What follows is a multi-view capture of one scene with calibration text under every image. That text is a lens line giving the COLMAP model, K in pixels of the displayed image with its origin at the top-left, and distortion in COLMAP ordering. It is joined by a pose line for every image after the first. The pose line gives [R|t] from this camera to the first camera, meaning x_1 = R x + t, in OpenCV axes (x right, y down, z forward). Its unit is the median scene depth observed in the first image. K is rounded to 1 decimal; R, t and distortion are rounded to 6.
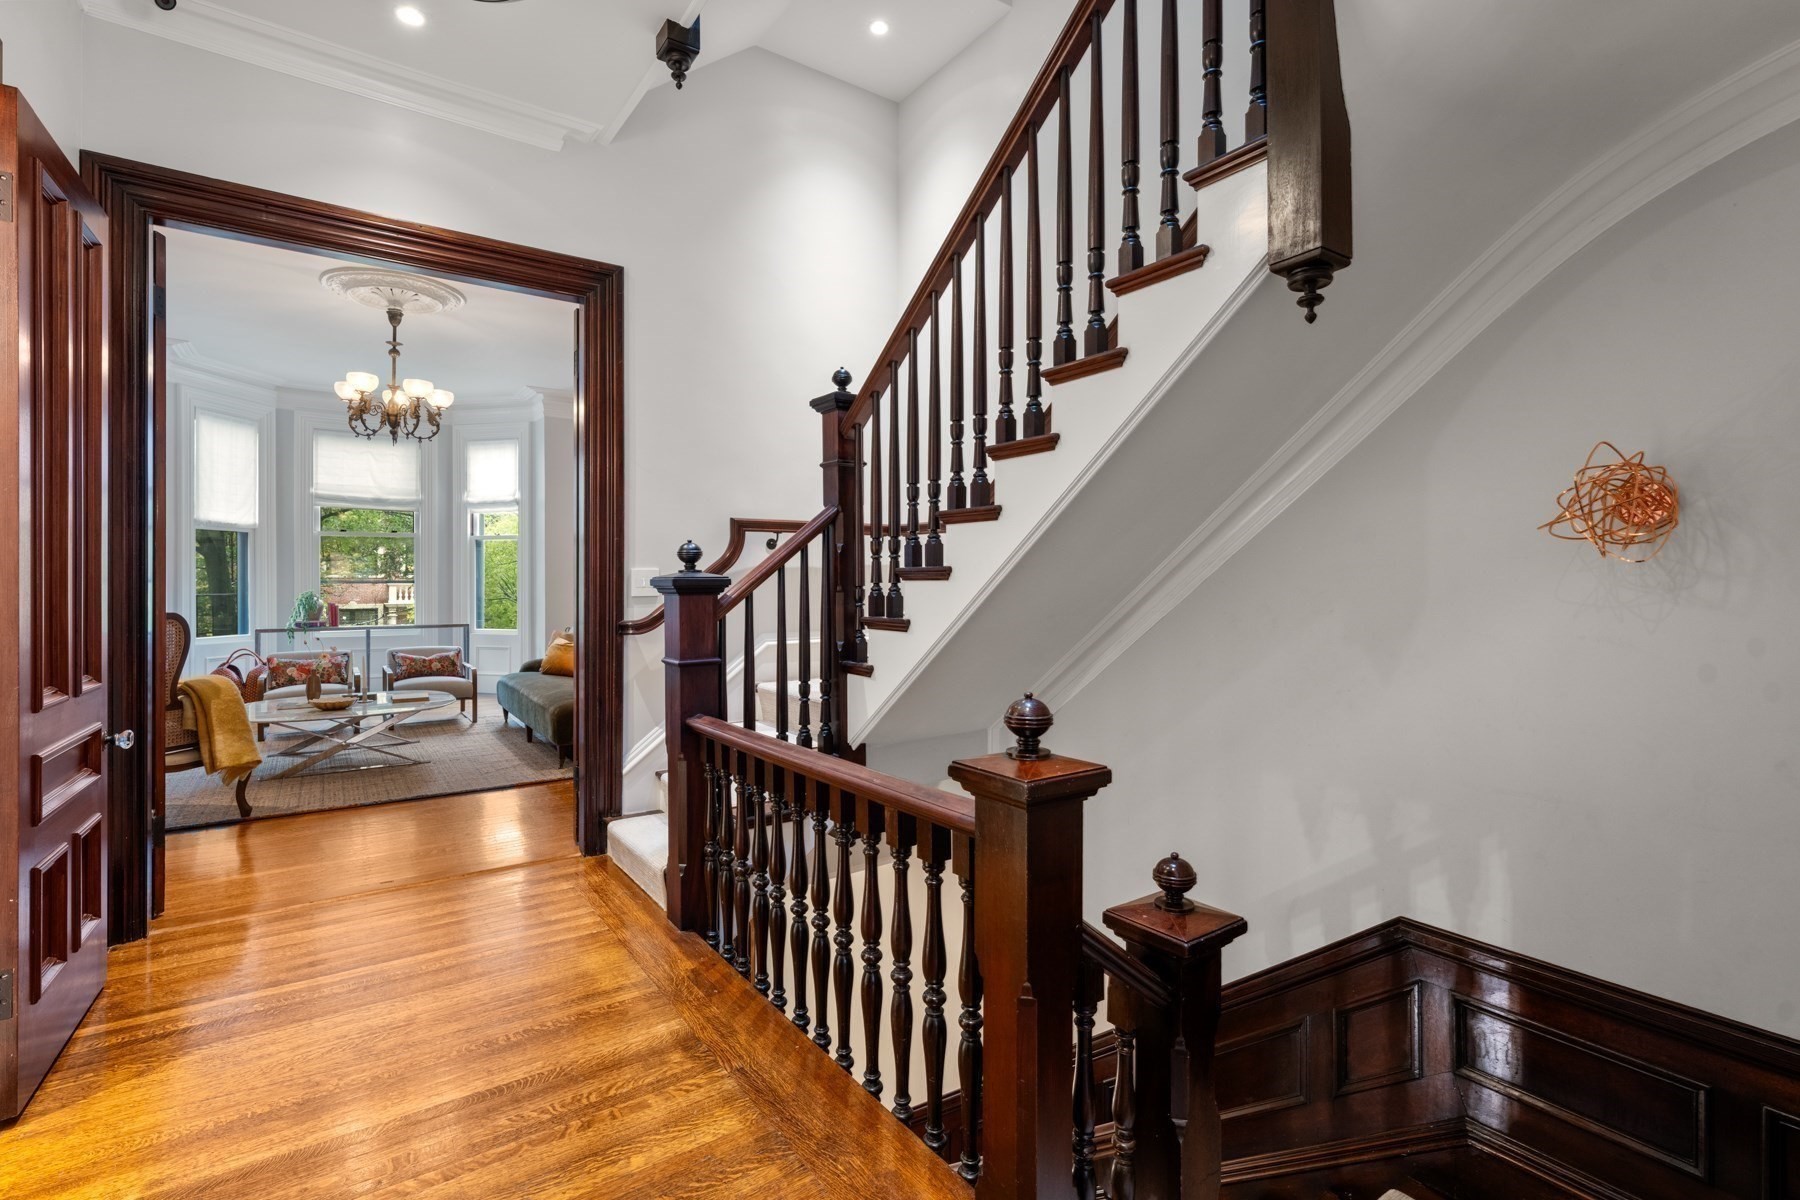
lens RADIAL K [[820.3, 0, 902.5], [0, 820.3, 581.4], [0, 0, 1]] dist [0.001772, 0.000101]
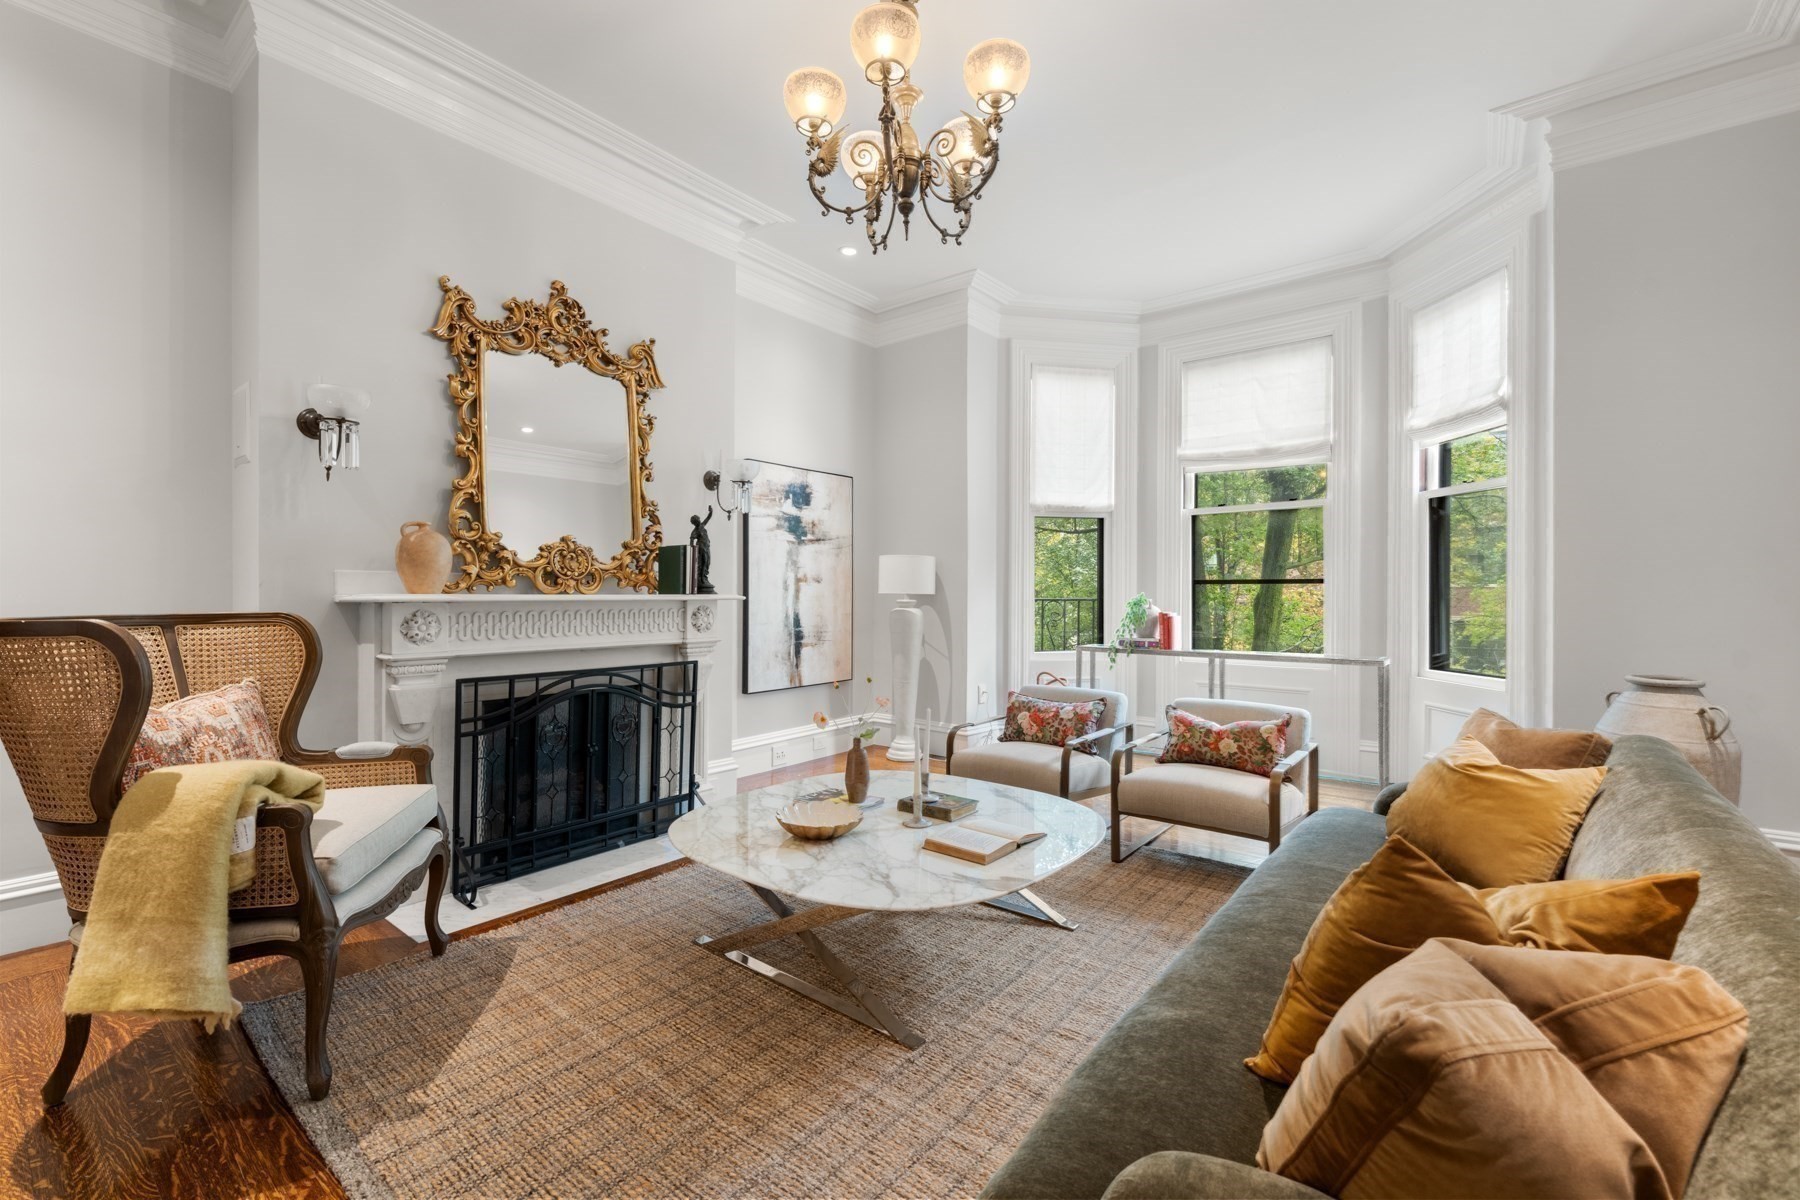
lens RADIAL K [[751.9, 0, 894.6], [0, 751.9, 597.3], [0, 0, 1]] dist [-0.000768, -0.000473]
pose [[0.272994, 0.006040, -0.961997, -0.179163], [-0.001473, 0.999982, 0.005860, 0.011118], [0.962015, -0.000183, 0.272998, 0.635893]]
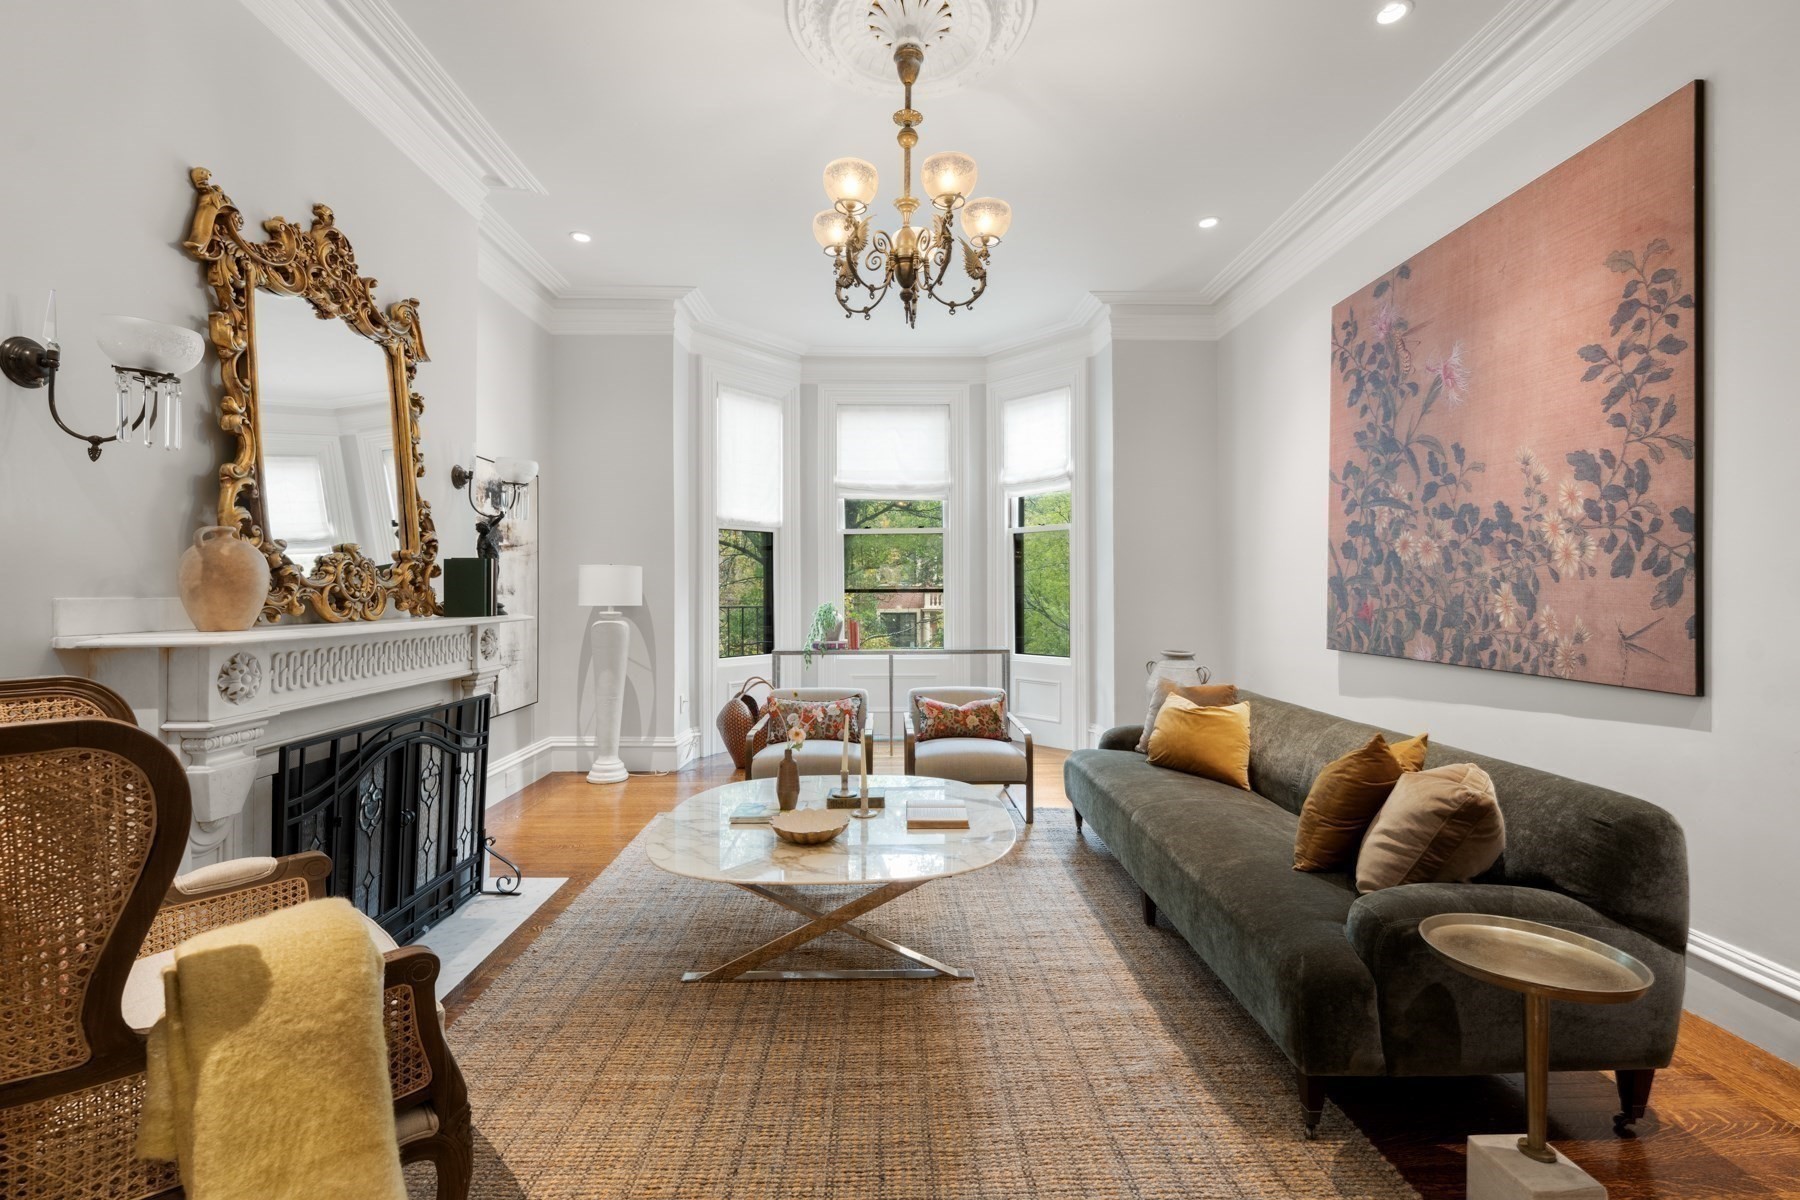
lens RADIAL K [[762.2, 0, 895.2], [0, 762.2, 590.2], [0, 0, 1]] dist [-0.001382, -0.000322]
pose [[0.825614, -0.002004, -0.564232, -0.258897], [0.002931, 0.999995, 0.000736, -0.000795], [0.564227, -0.002262, 0.825616, 0.435541]]
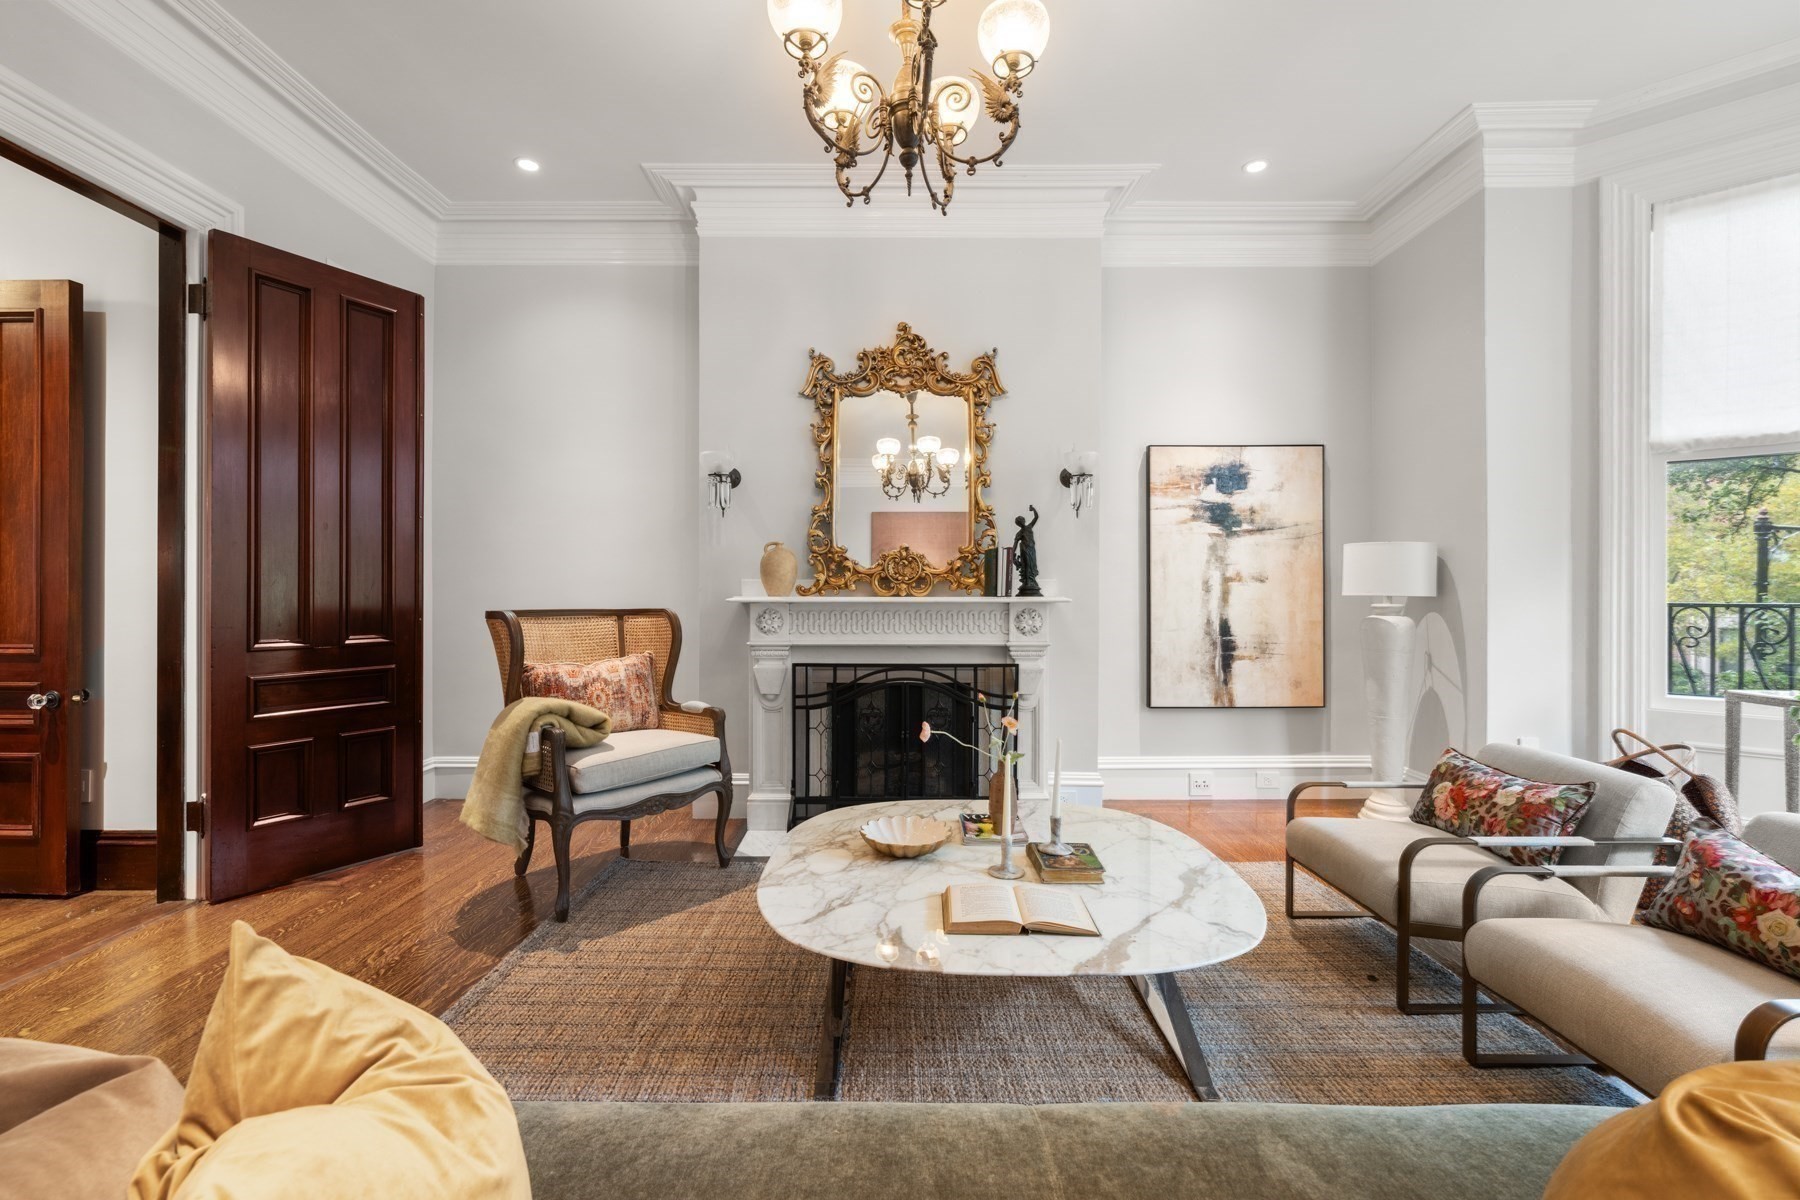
lens RADIAL K [[759.2, 0, 901.1], [0, 759.2, 593.8], [0, 0, 1]] dist [-0.001080, -0.000223]
pose [[-0.578766, -0.000132, -0.815494, -0.241972], [0.000443, 1.000000, -0.000477, 0.010687], [0.815494, -0.000637, -0.578766, 0.854370]]
